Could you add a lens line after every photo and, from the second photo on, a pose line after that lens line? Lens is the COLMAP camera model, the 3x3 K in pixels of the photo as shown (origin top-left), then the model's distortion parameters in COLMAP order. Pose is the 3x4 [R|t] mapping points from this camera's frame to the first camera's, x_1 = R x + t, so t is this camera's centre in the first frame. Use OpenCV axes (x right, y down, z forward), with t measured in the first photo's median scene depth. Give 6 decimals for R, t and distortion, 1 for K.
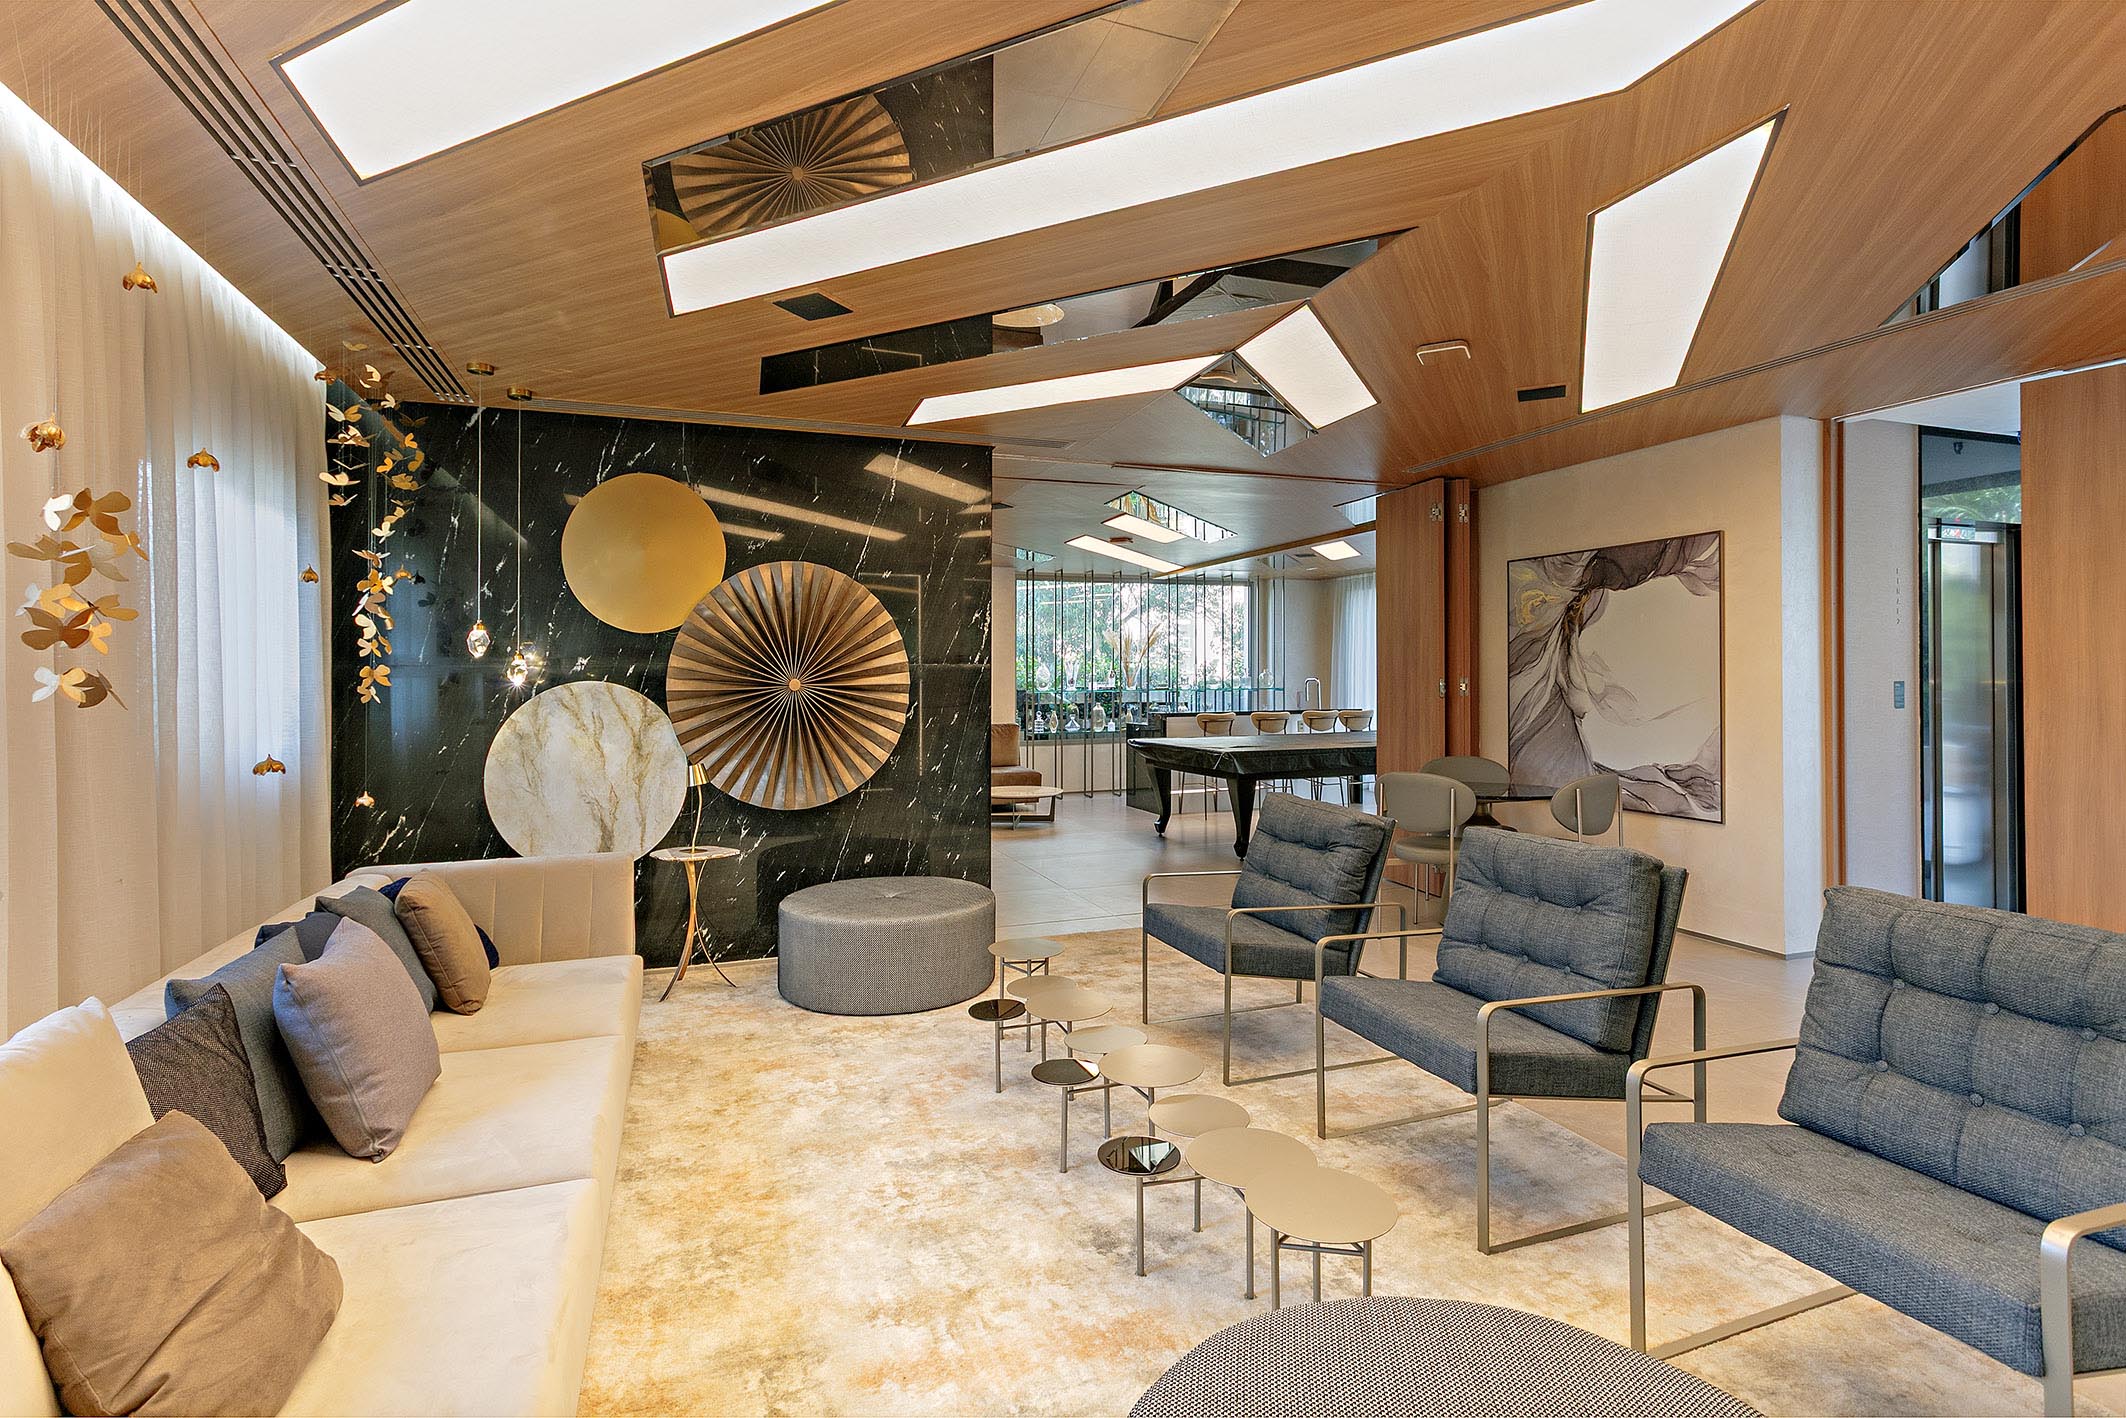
lens RADIAL K [[978.9, 0, 1066.2], [0, 978.9, 675.3], [0, 0, 1]] dist [0.017434, -0.000010]
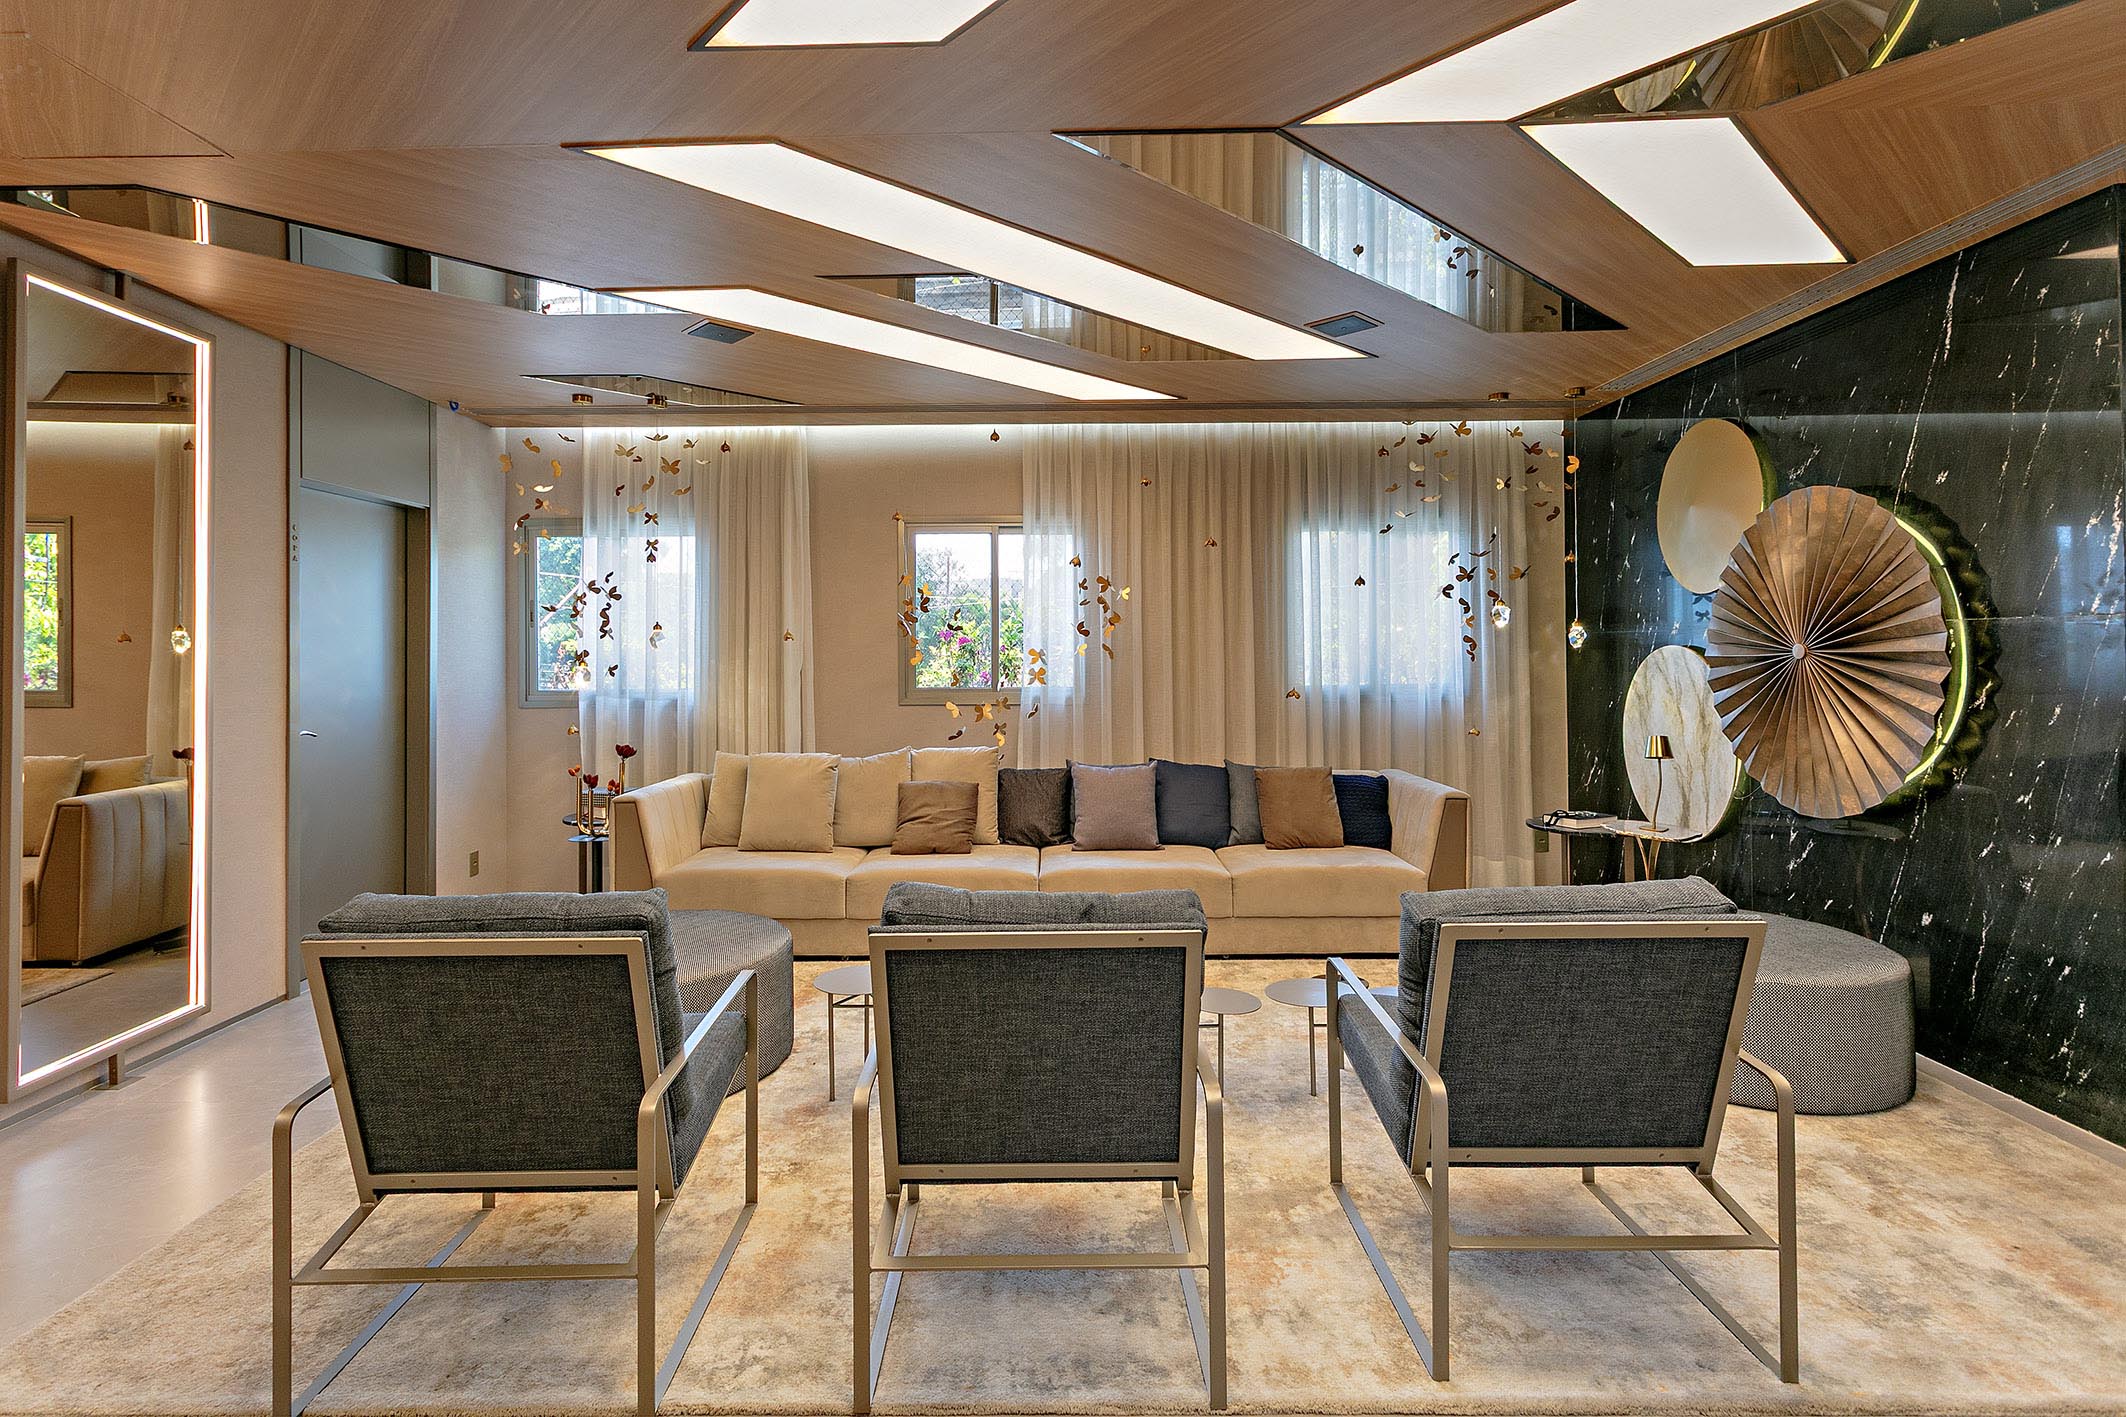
lens RADIAL K [[1057.0, 0, 1060.0], [0, 1057.0, 686.4], [0, 0, 1]] dist [0.021946, 0.000135]
pose [[-0.329803, 0.037865, -0.943290, 0.721438], [0.001080, 0.999210, 0.039732, 0.003740], [0.944049, 0.012085, -0.329584, 0.758066]]
